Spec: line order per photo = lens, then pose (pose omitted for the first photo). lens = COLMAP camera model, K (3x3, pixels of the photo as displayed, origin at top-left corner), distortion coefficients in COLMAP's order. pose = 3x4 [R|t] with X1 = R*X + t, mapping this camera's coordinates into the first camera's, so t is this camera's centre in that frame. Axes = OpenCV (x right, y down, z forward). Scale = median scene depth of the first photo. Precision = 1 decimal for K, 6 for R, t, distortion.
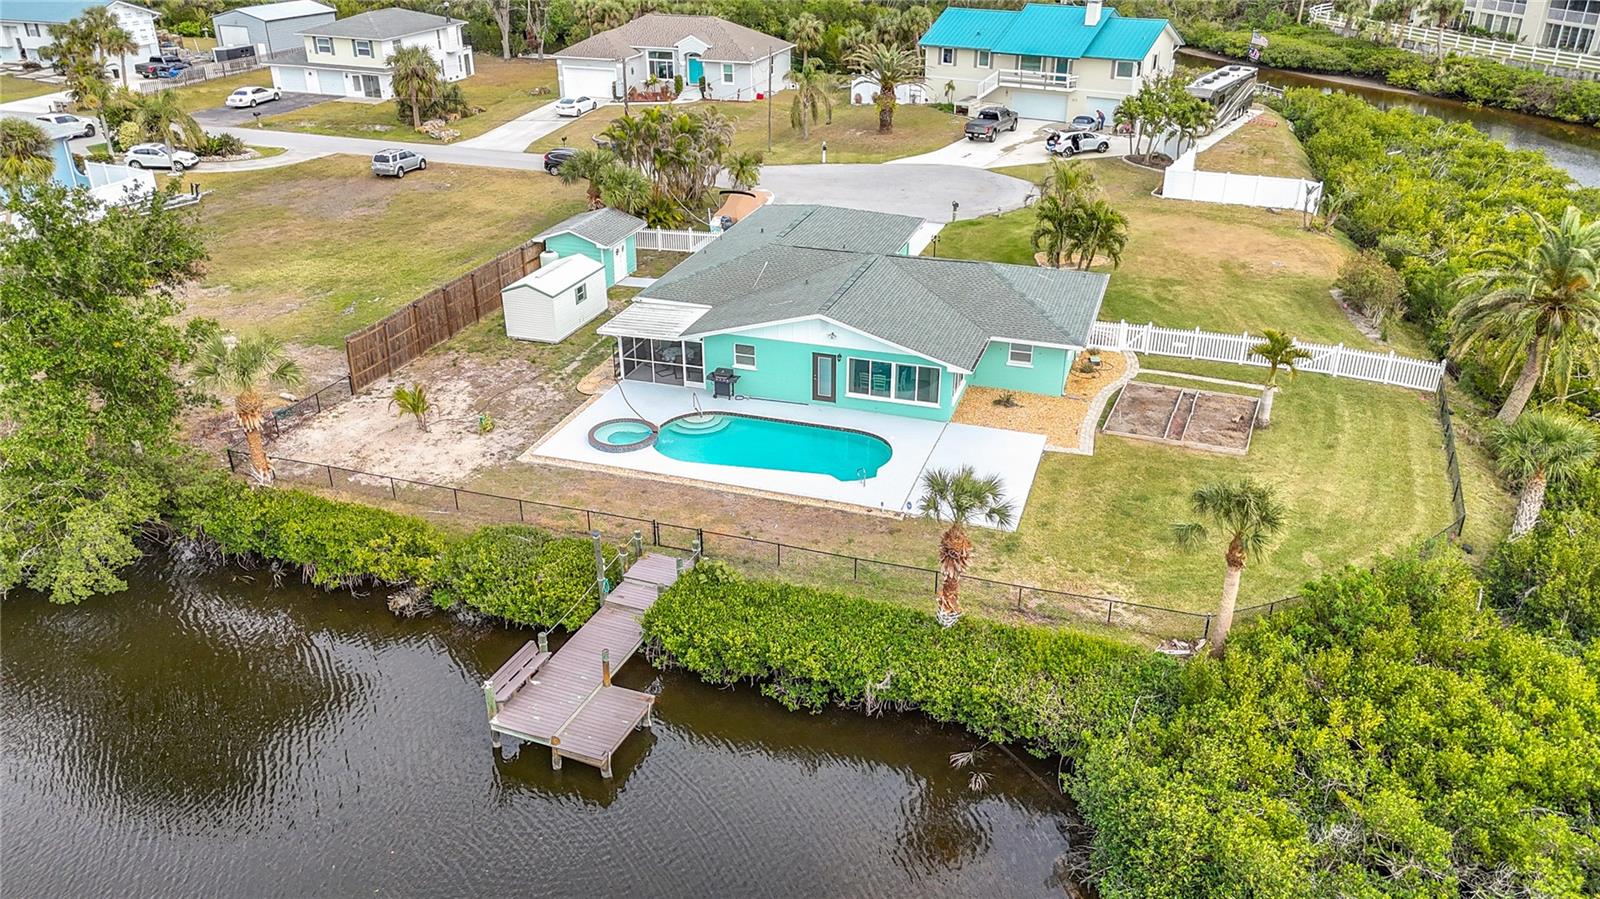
lens RADIAL K [[1178.6, 0, 797.5], [0, 1178.6, 445.8], [0, 0, 1]] dist [0.075000, -0.071939]
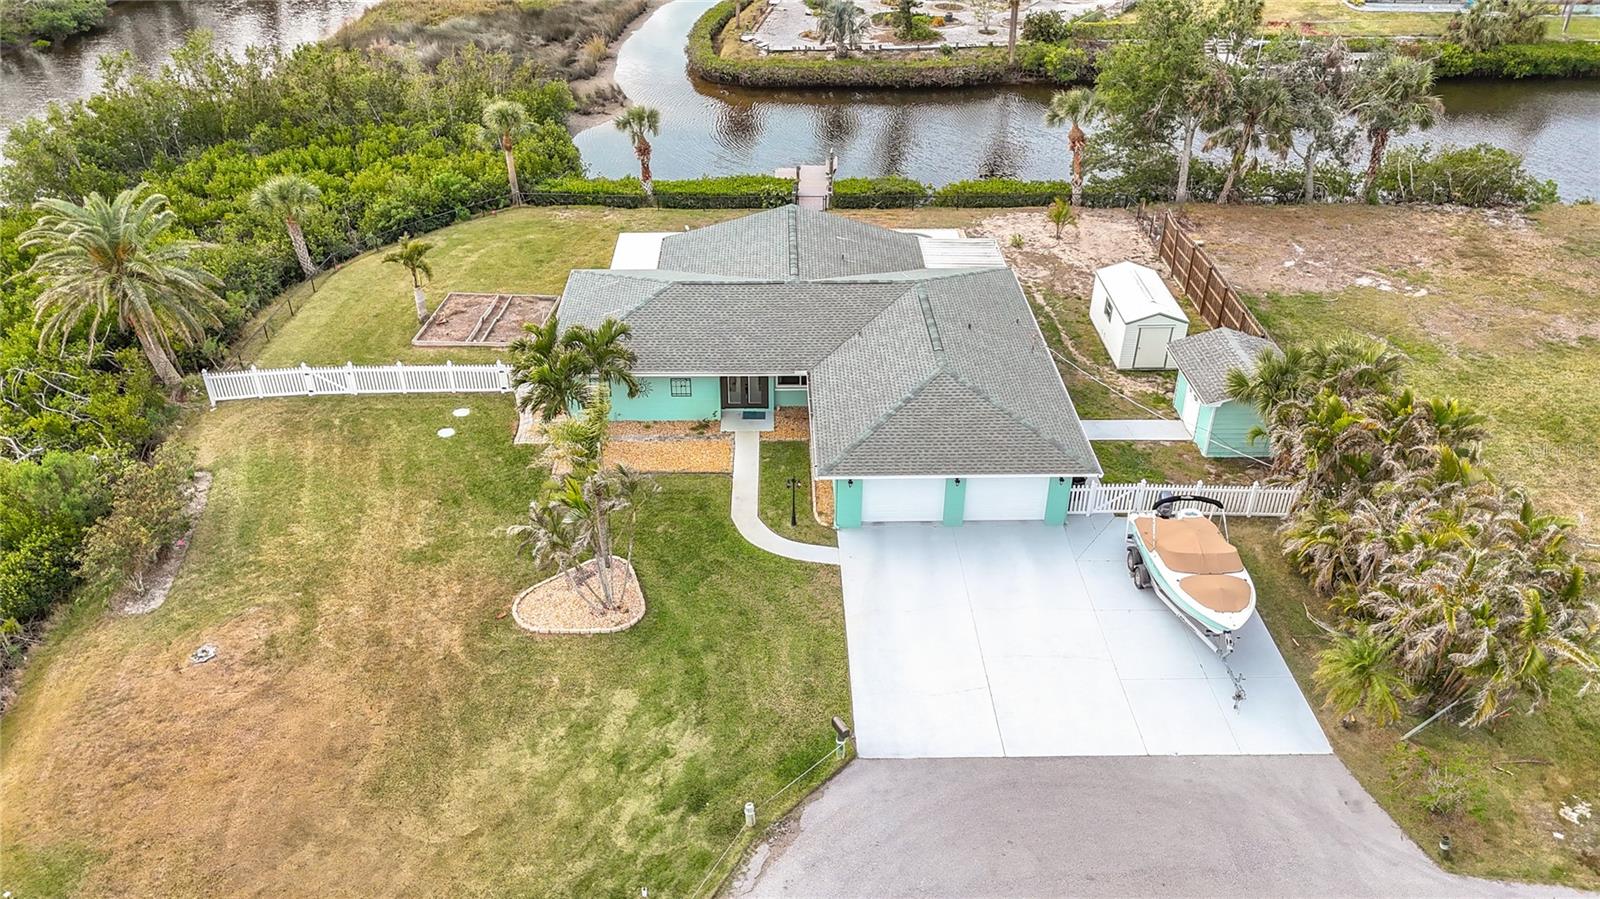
lens RADIAL K [[1178.6, 0, 797.5], [0, 1178.6, 445.8], [0, 0, 1]] dist [0.075000, -0.071939]
pose [[-0.940785, 0.179458, -0.287609, 0.376921], [-0.151696, 0.535863, 0.830566, -0.917562], [0.303171, 0.825013, -0.476908, 1.662169]]
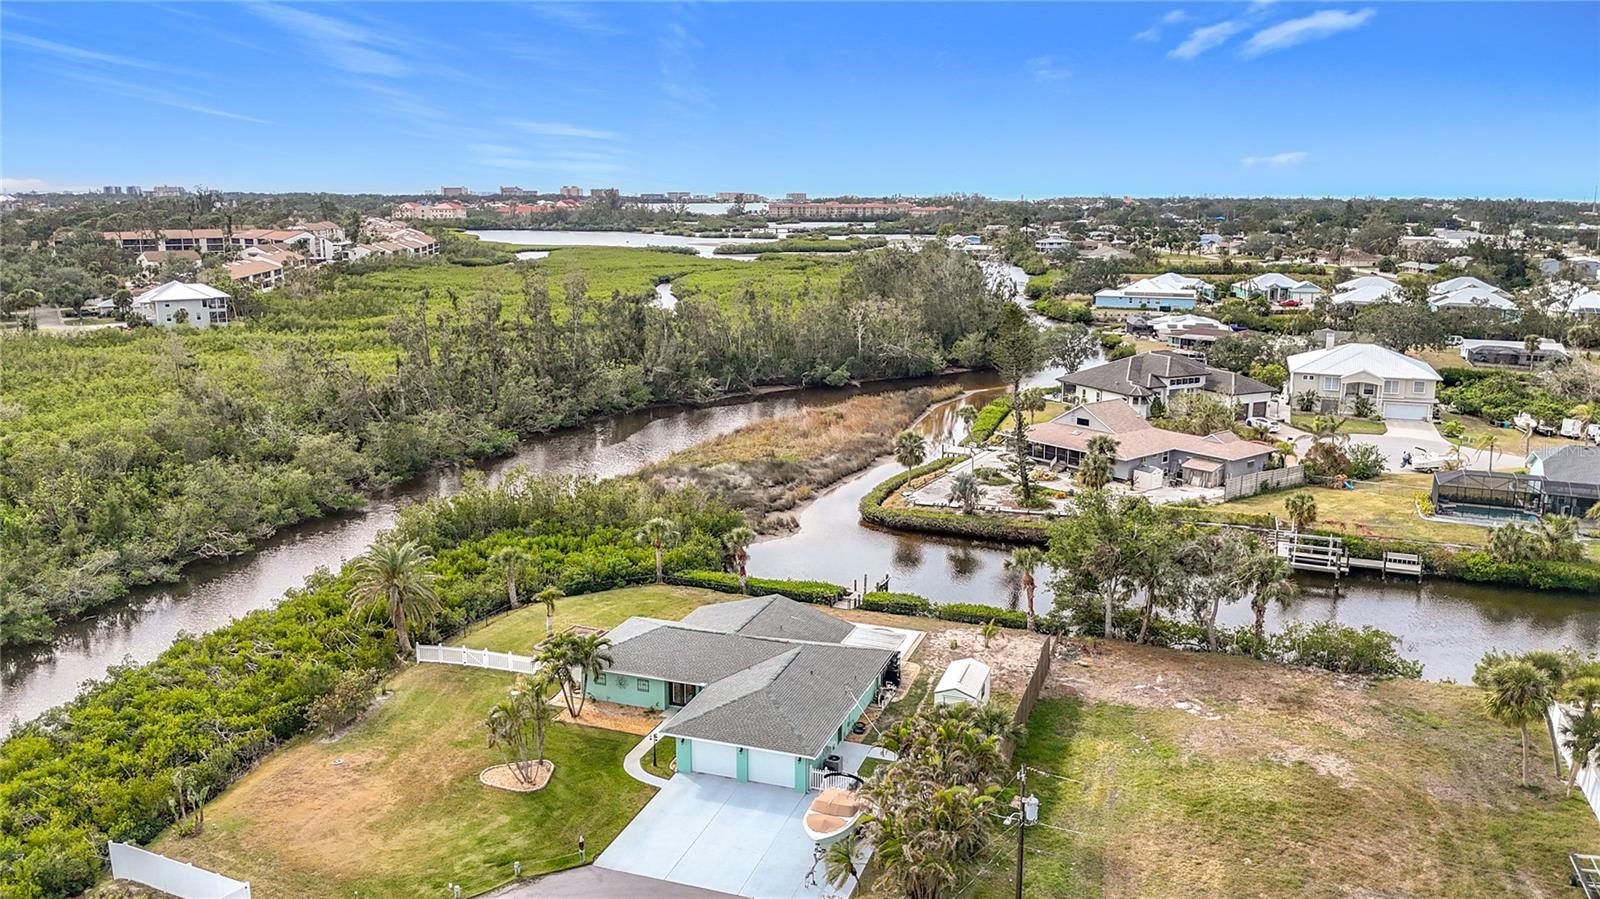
lens RADIAL K [[1218.6, 0, 799.1], [0, 1218.6, 453.2], [0, 0, 1]] dist [0.010128, -0.065365]
pose [[-0.999841, -0.005991, 0.016800, -0.044176], [0.005723, 0.784347, 0.620296, -1.387101], [-0.016894, 0.620293, -0.784188, 2.215989]]
